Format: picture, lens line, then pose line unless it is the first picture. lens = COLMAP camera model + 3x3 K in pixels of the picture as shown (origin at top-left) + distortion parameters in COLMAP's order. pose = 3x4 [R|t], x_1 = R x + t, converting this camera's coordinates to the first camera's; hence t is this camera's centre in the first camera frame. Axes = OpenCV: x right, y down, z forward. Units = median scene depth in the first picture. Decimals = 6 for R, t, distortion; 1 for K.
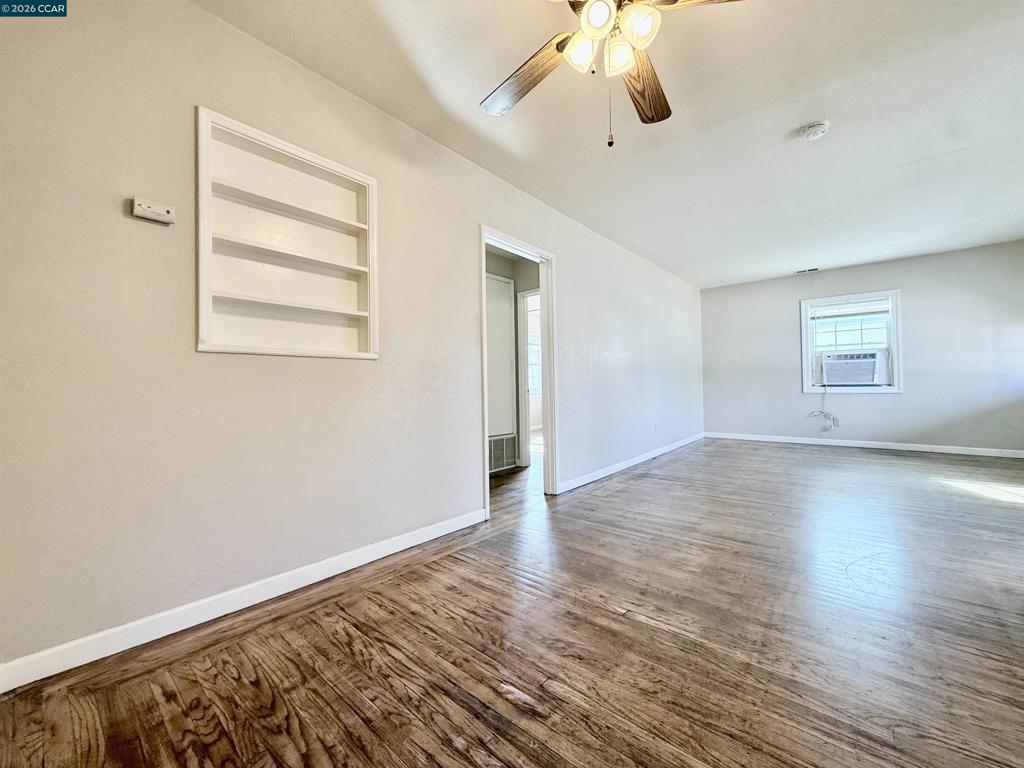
lens RADIAL K [[406.3, 0, 510.2], [0, 406.3, 381.3], [0, 0, 1]] dist [0.001125, -0.000067]
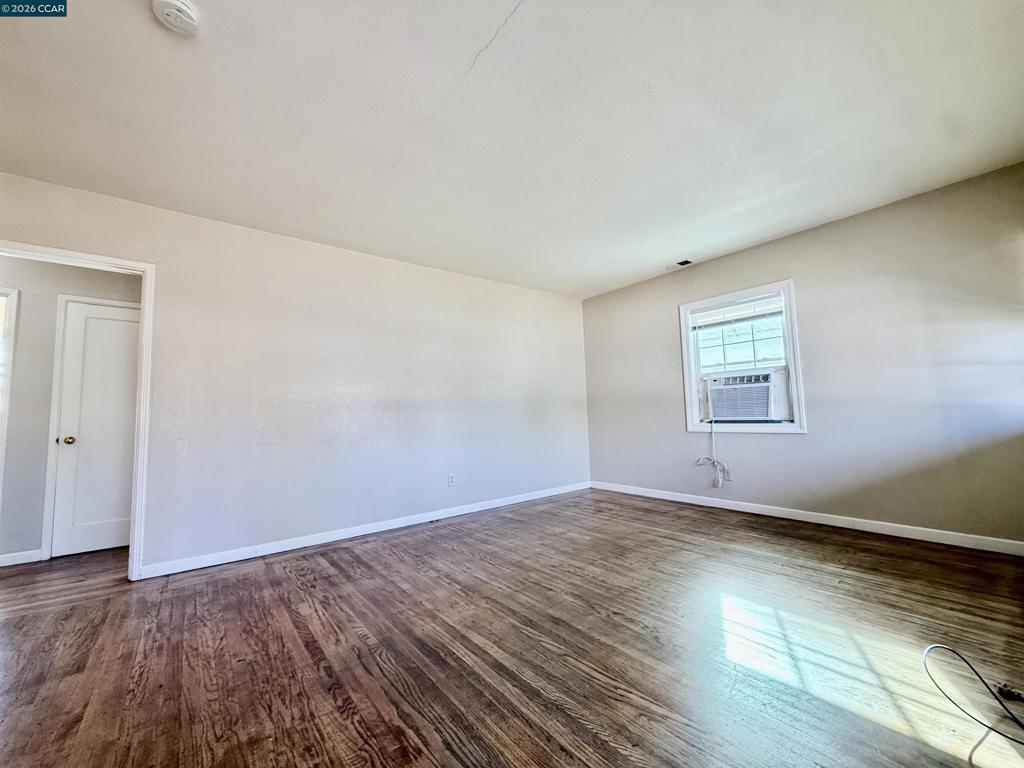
lens RADIAL K [[406.3, 0, 508.6], [0, 406.3, 383.8], [0, 0, 1]] dist [0.001125, -0.000067]
pose [[0.981284, -0.024050, -0.191060, 0.578049], [0.011601, 0.997751, -0.066012, -0.012392], [0.192218, 0.062560, 0.979356, 0.242175]]
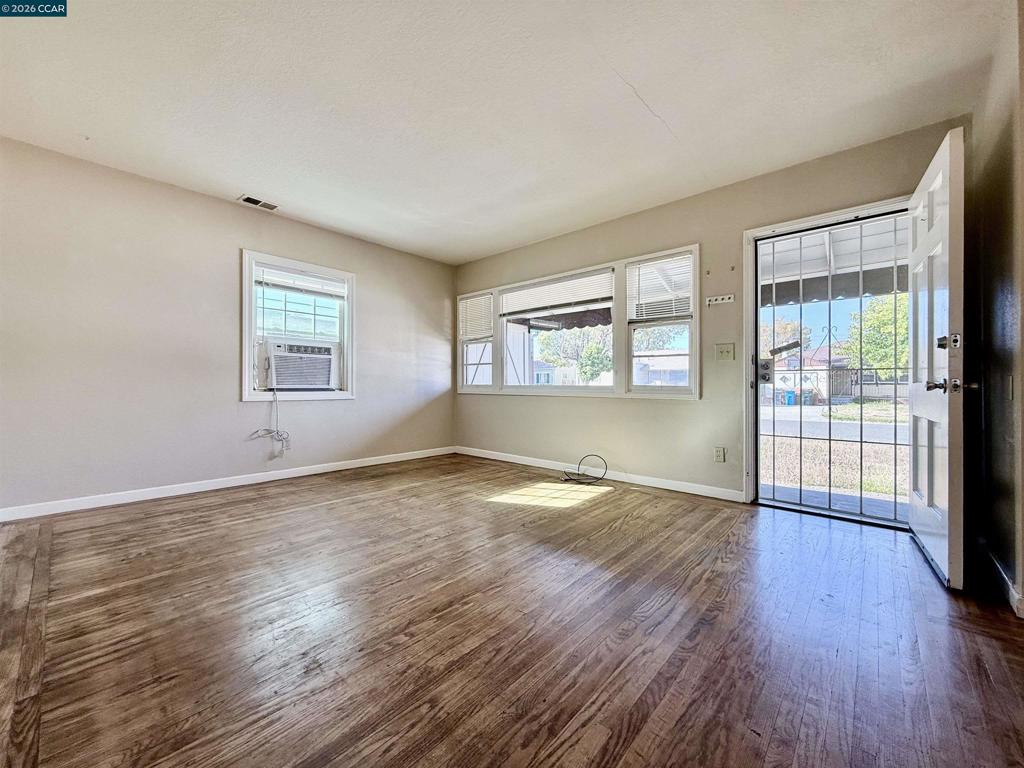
lens RADIAL K [[406.3, 0, 508.5], [0, 406.3, 385.3], [0, 0, 1]] dist [0.001125, -0.000067]
pose [[0.021957, 0.018136, 0.999594, 0.130152], [-0.015928, 0.999715, -0.017788, 0.009838], [-0.999632, -0.015531, 0.022239, 0.620773]]
